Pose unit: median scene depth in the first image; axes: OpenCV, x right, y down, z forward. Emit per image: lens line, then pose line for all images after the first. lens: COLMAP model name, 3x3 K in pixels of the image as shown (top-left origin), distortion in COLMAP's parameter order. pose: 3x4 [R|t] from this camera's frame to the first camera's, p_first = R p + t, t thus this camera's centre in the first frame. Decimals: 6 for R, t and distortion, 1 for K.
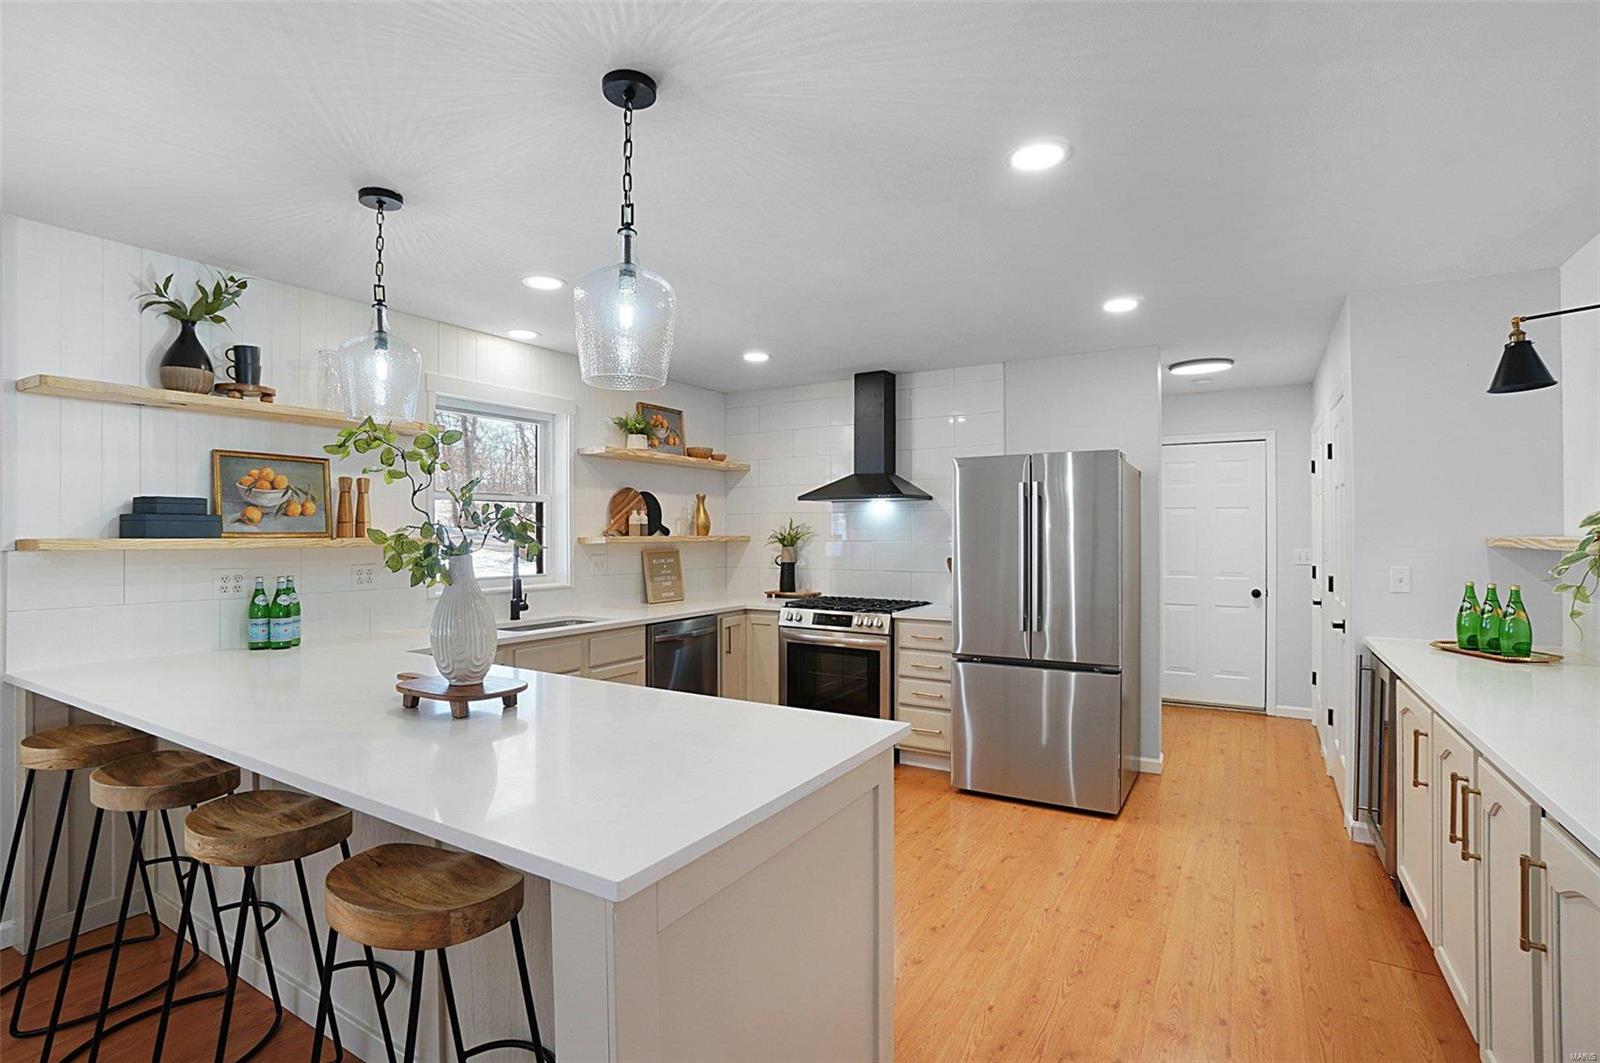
lens RADIAL K [[765.1, 0, 794.1], [0, 765.1, 524.2], [0, 0, 1]] dist [-0.029311, 0.004116]
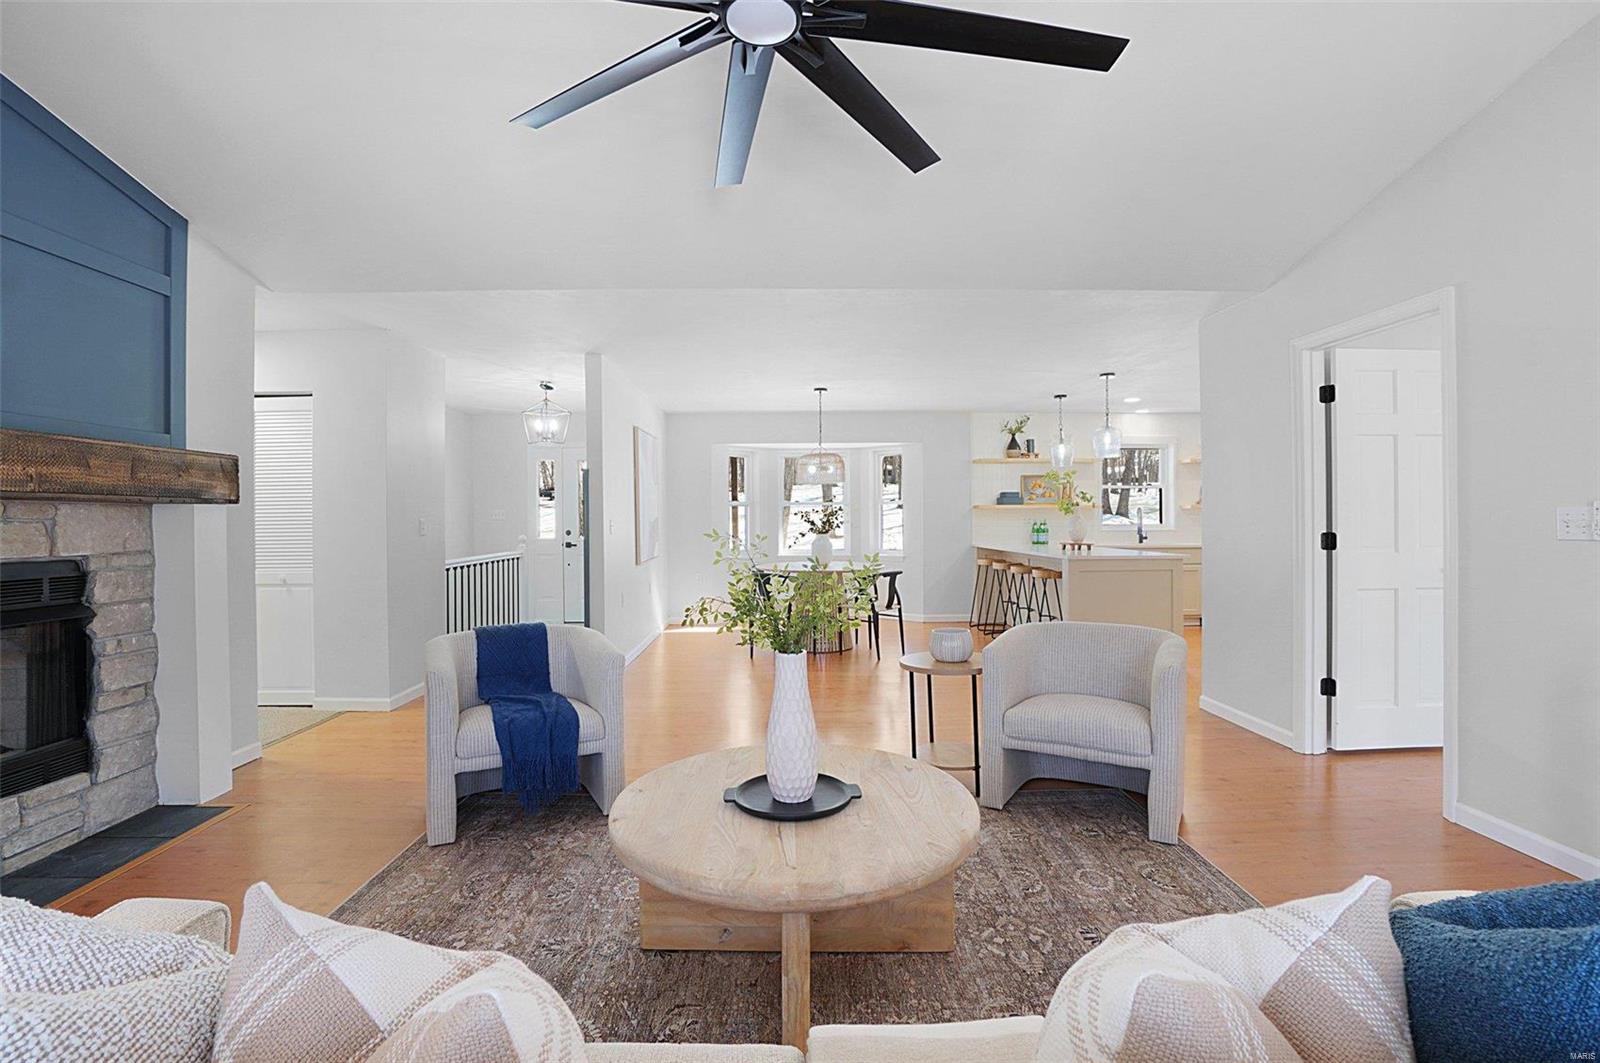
lens RADIAL K [[733.9, 0, 785.4], [0, 733.9, 520.9], [0, 0, 1]] dist [-0.054041, 0.016074]
pose [[0.524355, 0.002796, -0.851495, 0.926494], [0.012767, 0.999856, 0.011145, 0.028152], [0.851404, -0.016715, 0.524244, -1.014193]]
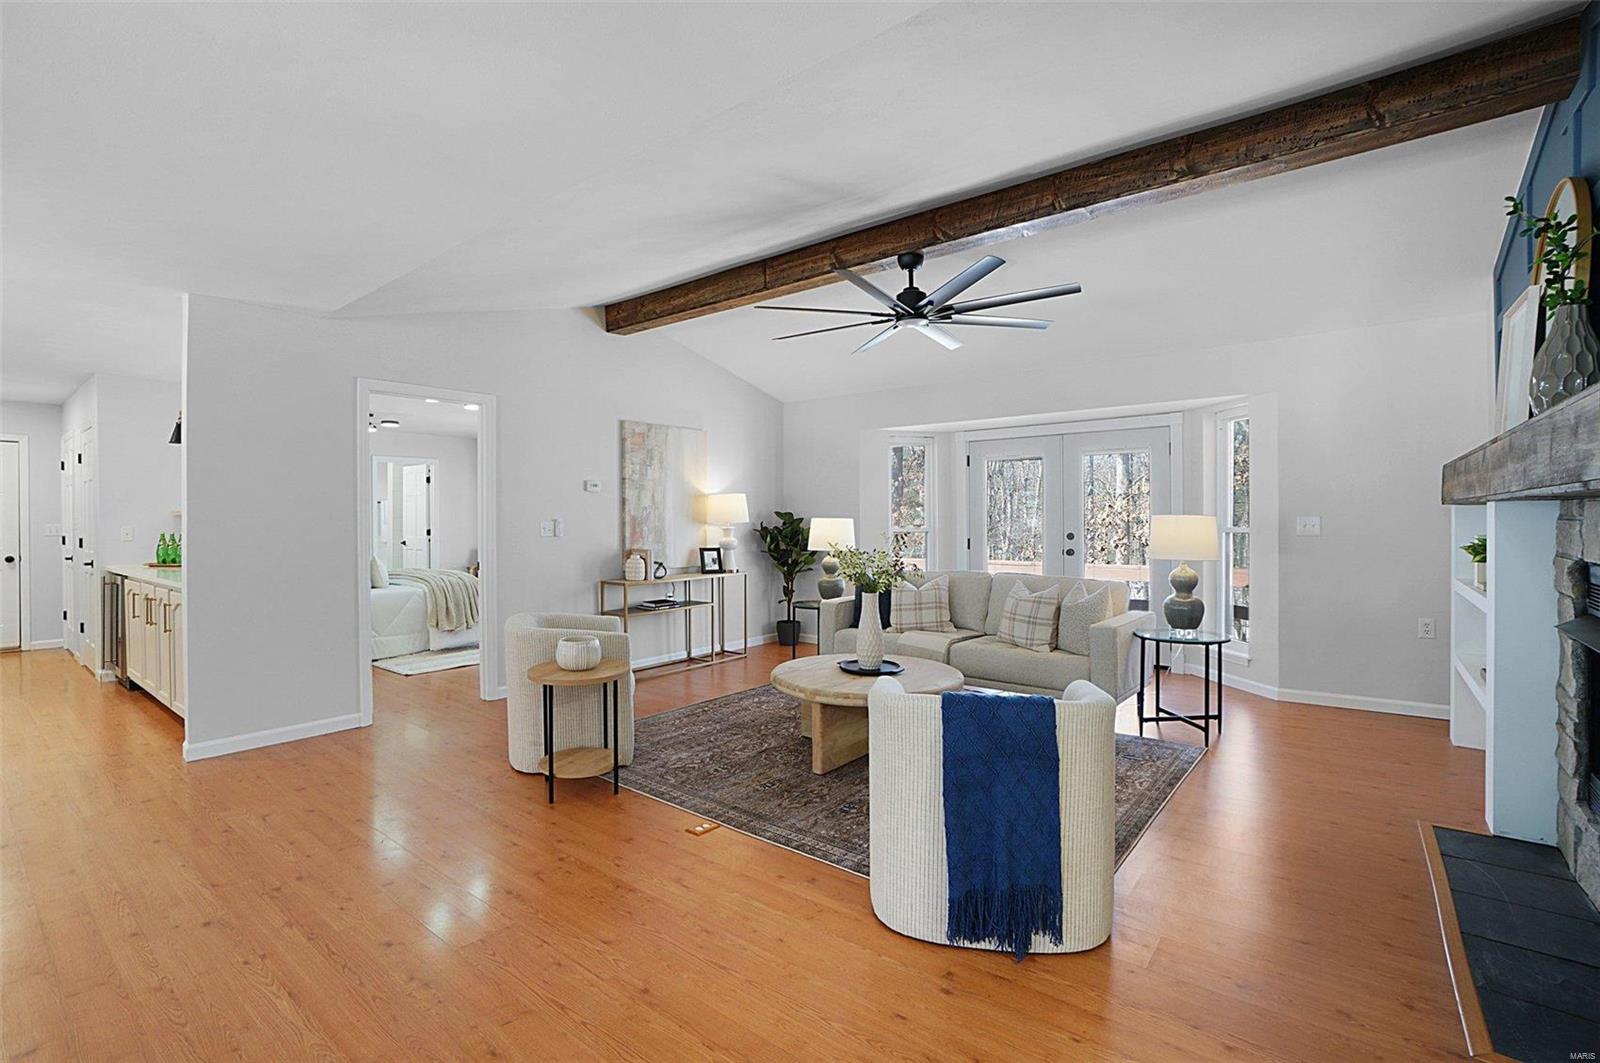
lens RADIAL K [[733.9, 0, 787.2], [0, 733.9, 524.0], [0, 0, 1]] dist [-0.054041, 0.016074]
pose [[0.141287, -0.004936, 0.989956, -0.607282], [-0.005025, 0.999971, 0.005703, 0.026924], [-0.989956, -0.005780, 0.141258, -0.753086]]
